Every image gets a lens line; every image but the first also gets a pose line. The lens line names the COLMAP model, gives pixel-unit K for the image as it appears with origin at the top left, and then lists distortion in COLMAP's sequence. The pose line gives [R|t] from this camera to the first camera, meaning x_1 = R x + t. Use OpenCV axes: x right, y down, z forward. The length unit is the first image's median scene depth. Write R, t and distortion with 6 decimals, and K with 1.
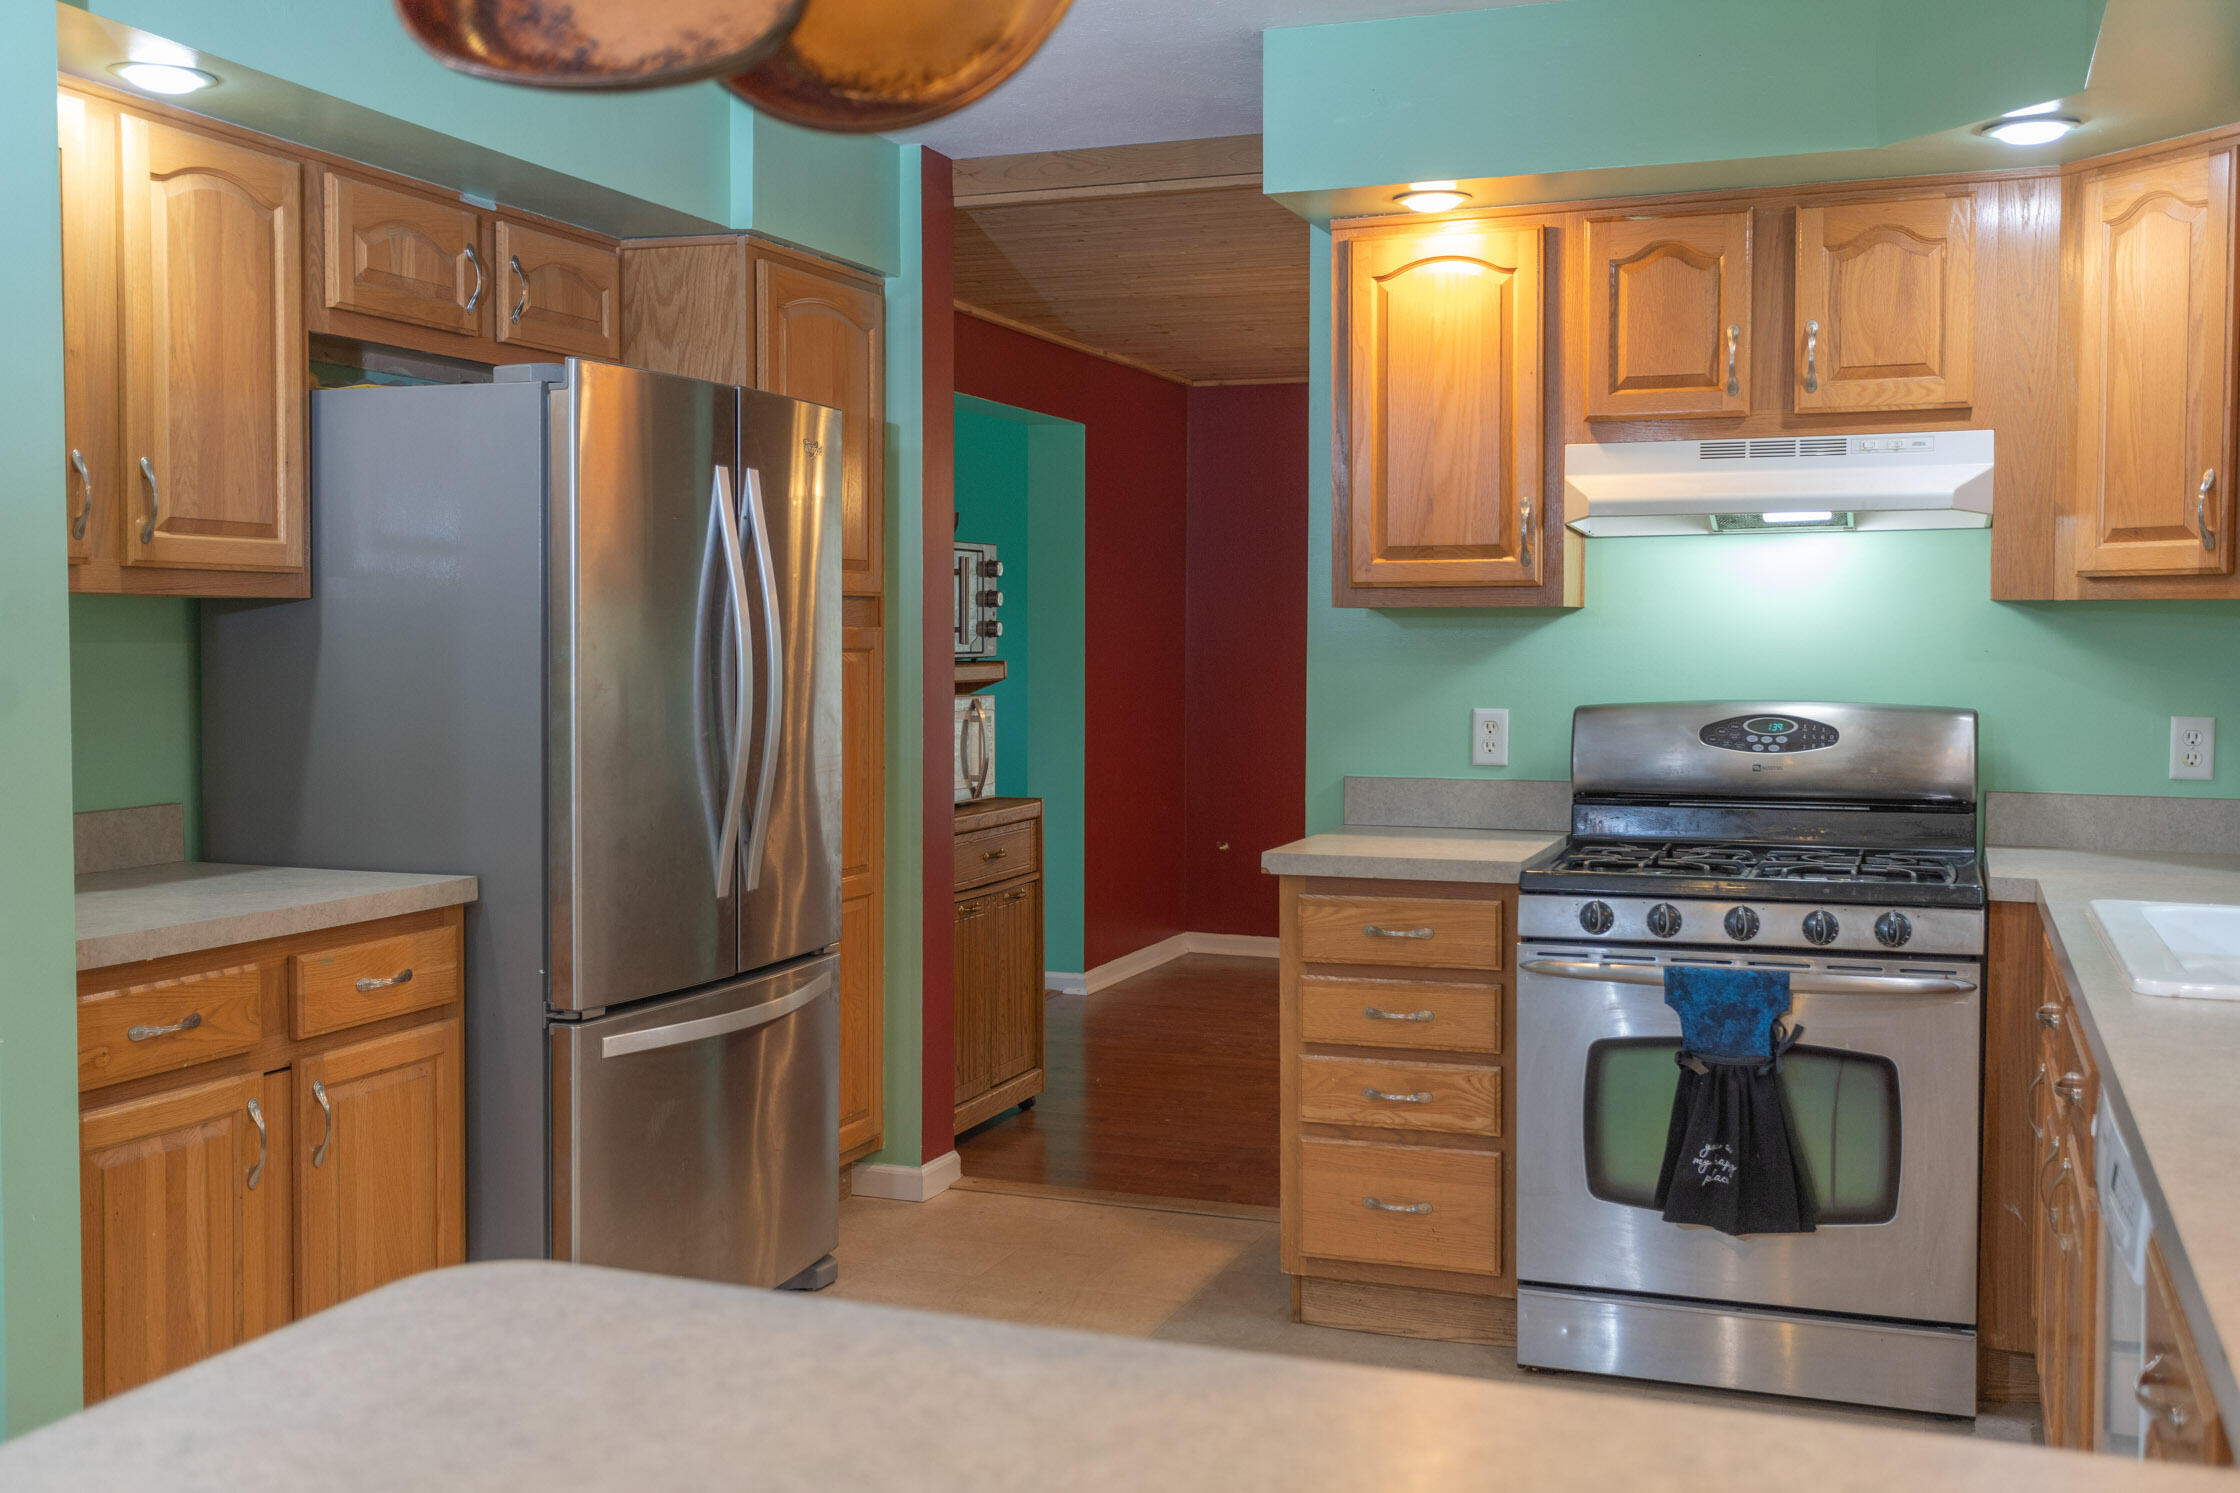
lens RADIAL K [[2215.4, 0, 1120.0], [0, 2215.4, 746.5], [0, 0, 1]] dist [0.010811, -0.012531]
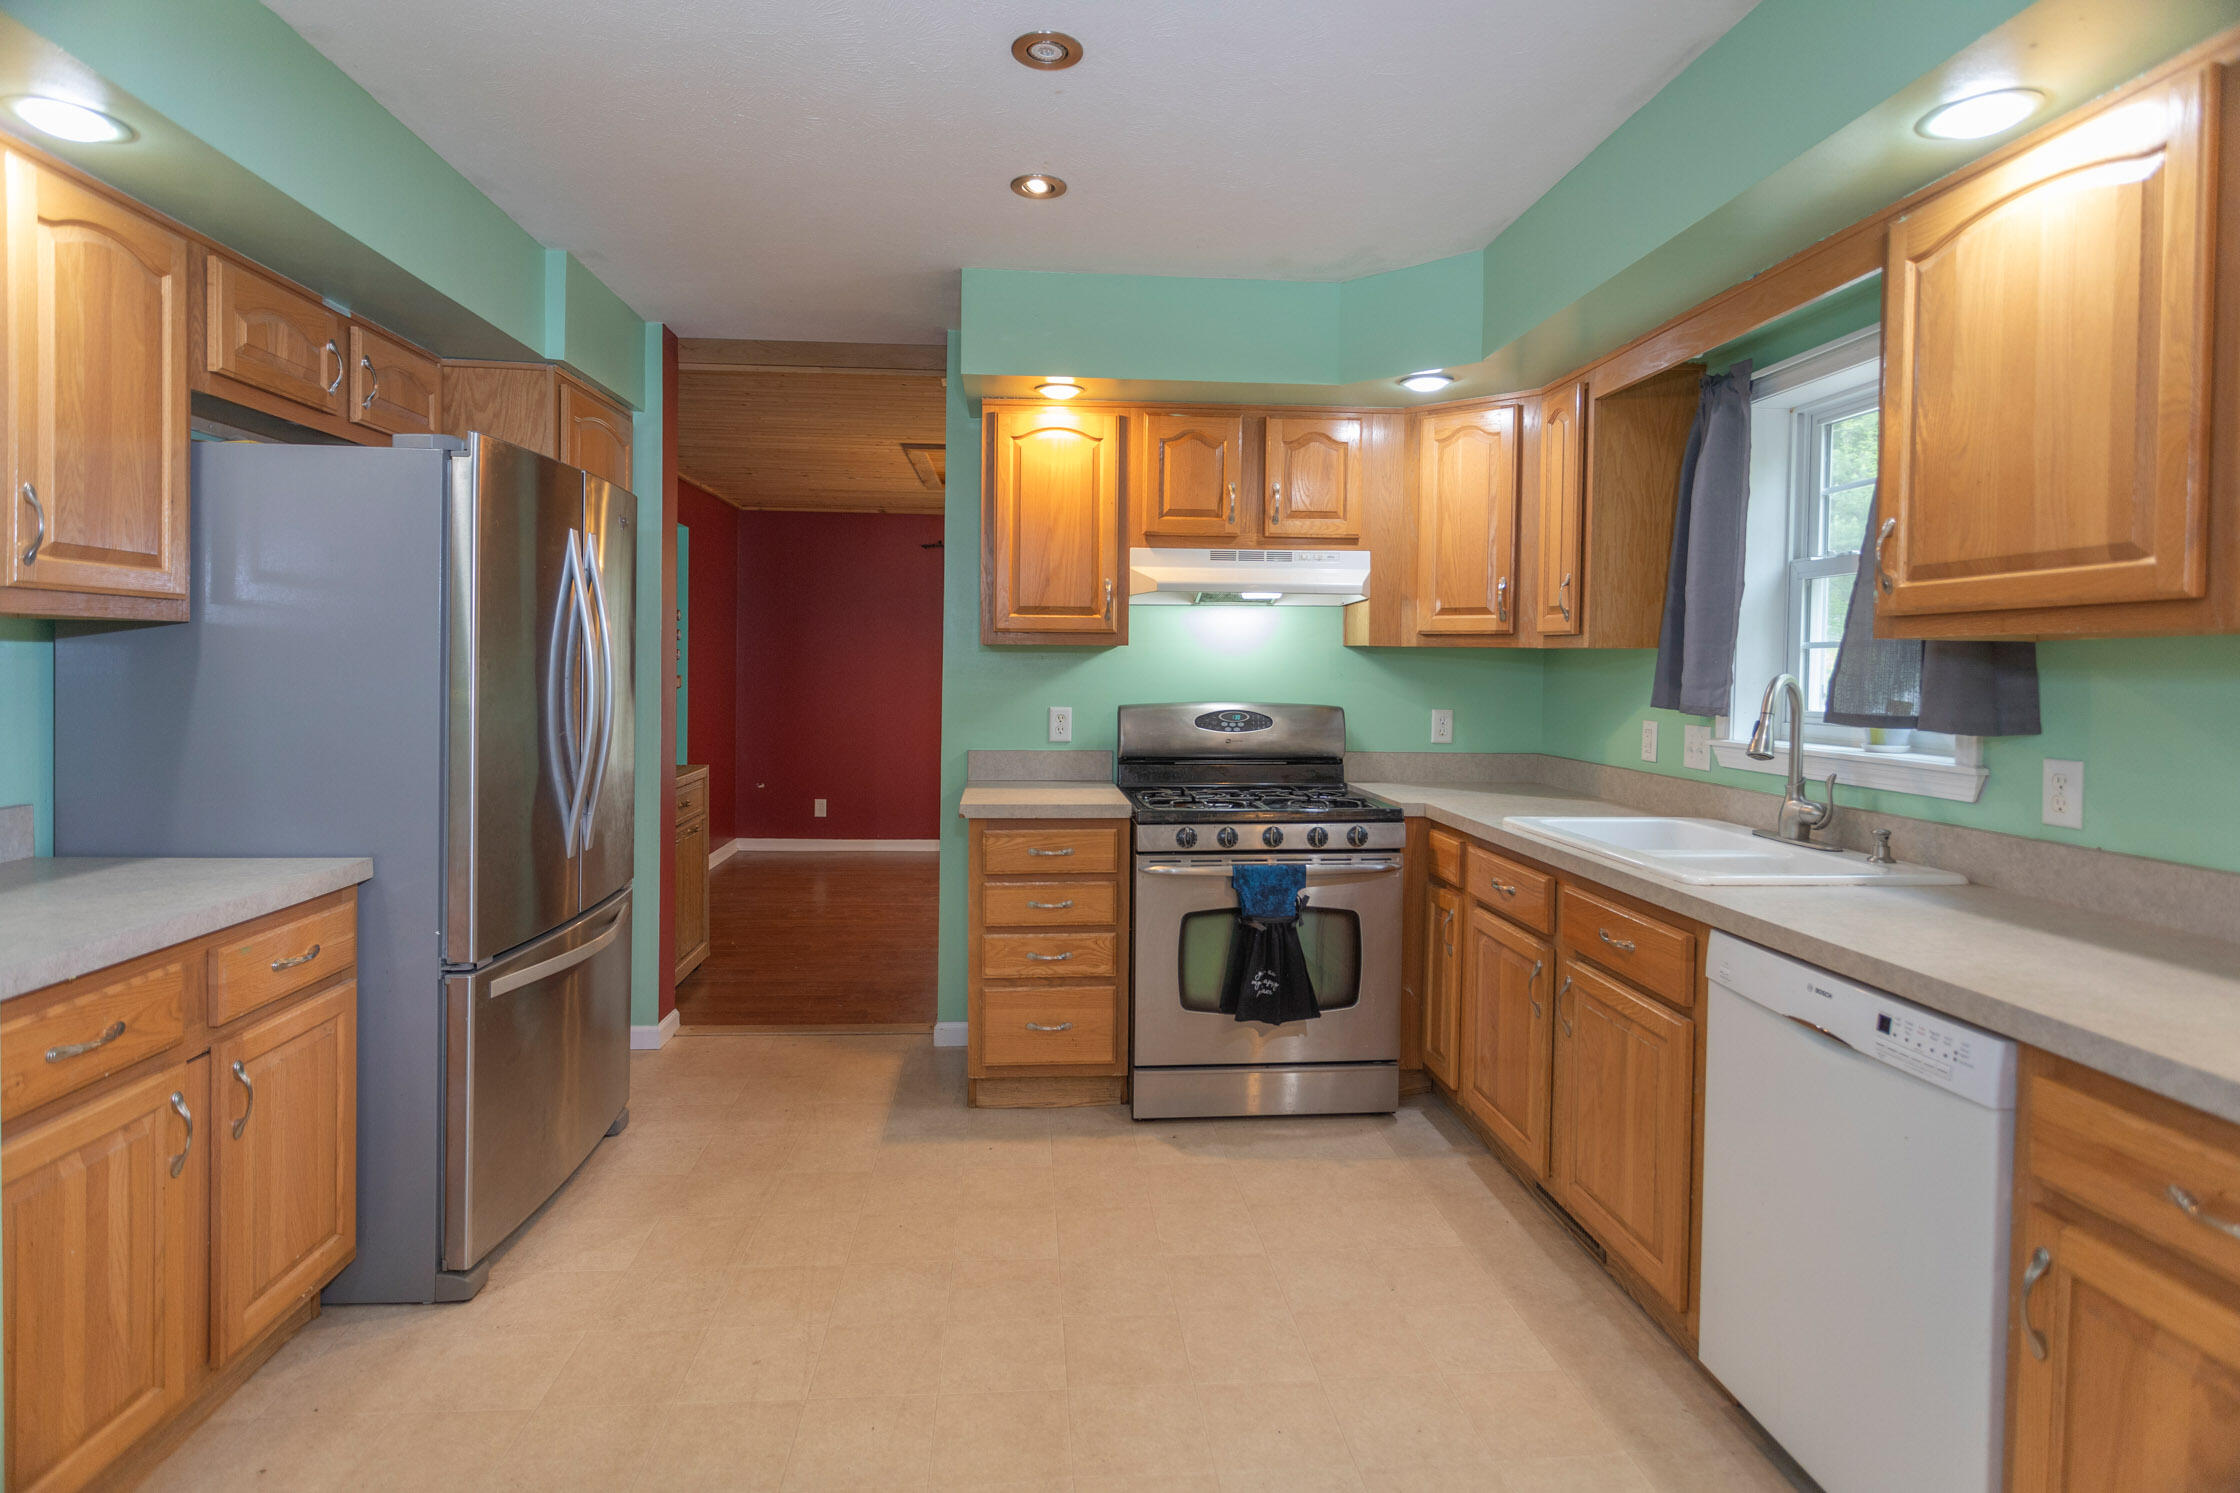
lens RADIAL K [[1134.9, 0, 1124.1], [0, 1134.9, 693.1], [0, 0, 1]] dist [-0.000648, 0.001234]
pose [[0.901414, -0.002855, 0.432949, -0.179649], [0.012143, 0.999752, -0.018689, -0.013058], [-0.432788, 0.022104, 0.901225, 0.257491]]
